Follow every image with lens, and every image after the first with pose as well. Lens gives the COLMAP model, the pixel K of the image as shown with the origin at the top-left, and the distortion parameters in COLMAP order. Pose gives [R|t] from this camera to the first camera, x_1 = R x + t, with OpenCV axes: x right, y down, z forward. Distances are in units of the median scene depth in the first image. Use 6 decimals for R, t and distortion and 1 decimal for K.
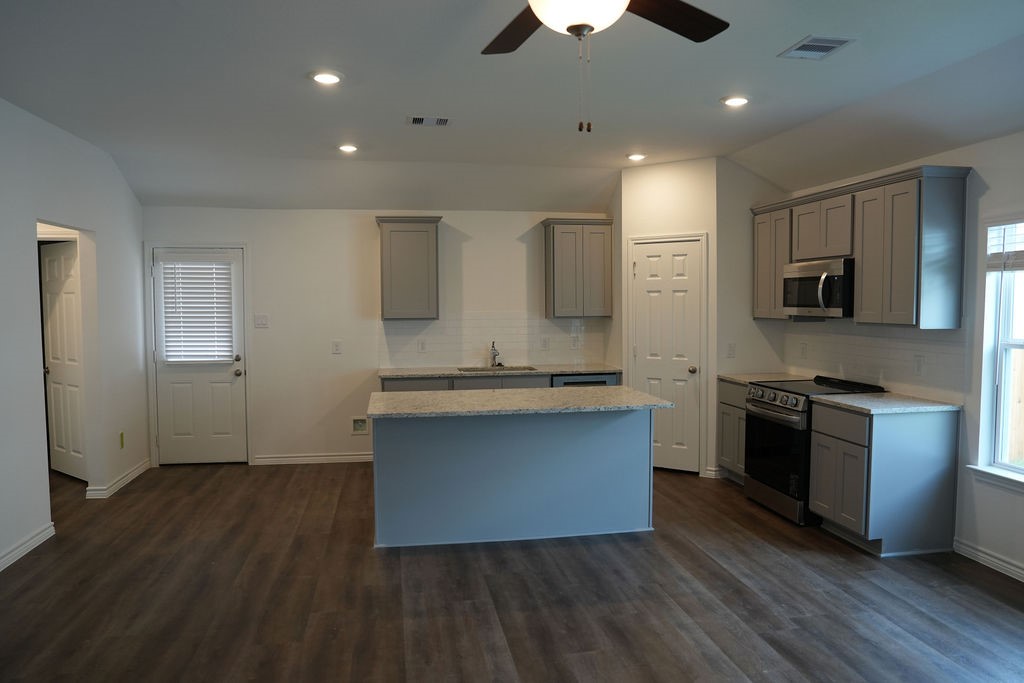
lens RADIAL K [[703.8, 0, 519.6], [0, 703.8, 339.0], [0, 0, 1]] dist [-0.107746, 0.091402]
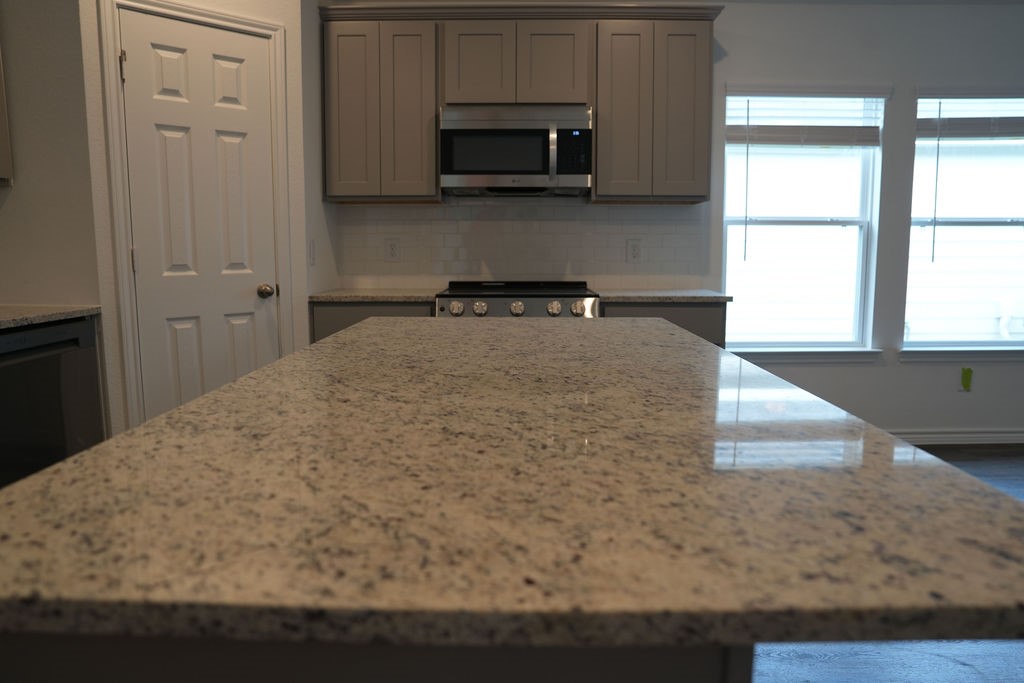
lens RADIAL K [[703.8, 0, 519.6], [0, 703.8, 339.0], [0, 0, 1]] dist [-0.107746, 0.091402]
pose [[0.187315, -0.118907, 0.975077, -0.253518], [0.052332, 0.992445, 0.110972, 0.036376], [-0.980905, 0.030242, 0.192122, 0.815640]]
